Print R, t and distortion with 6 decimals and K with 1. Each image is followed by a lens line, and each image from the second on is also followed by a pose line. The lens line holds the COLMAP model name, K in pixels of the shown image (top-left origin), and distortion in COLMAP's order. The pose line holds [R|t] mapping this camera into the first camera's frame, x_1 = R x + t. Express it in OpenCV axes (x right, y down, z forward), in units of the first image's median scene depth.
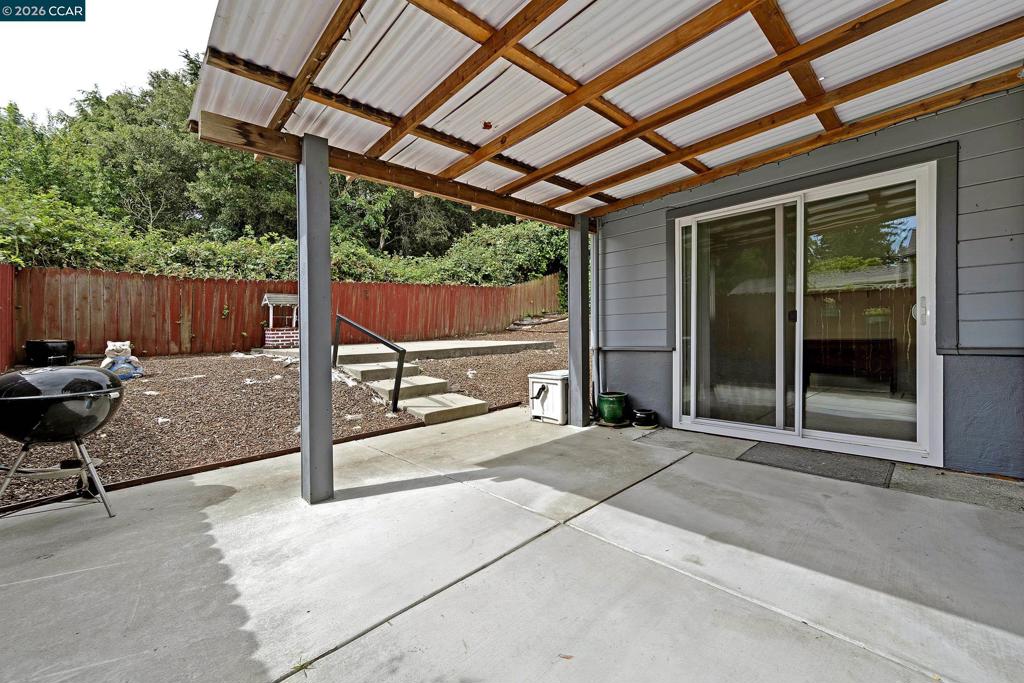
lens RADIAL K [[414.9, 0, 513.5], [0, 414.9, 324.8], [0, 0, 1]] dist [-0.001501, -0.000440]
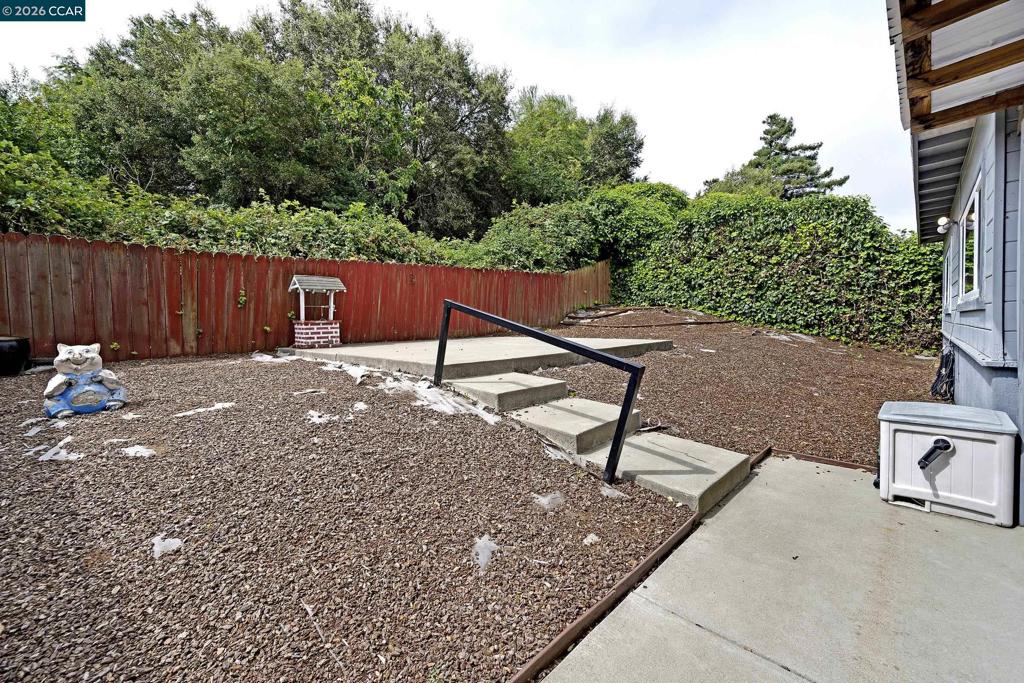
lens RADIAL K [[405.7, 0, 511.8], [0, 405.7, 341.0], [0, 0, 1]] dist [-0.002799, -0.000342]
pose [[0.999904, 0.003229, 0.013477, -0.200049], [-0.003980, 0.998417, 0.056107, 0.001133], [-0.013274, -0.056155, 0.998334, 0.238601]]
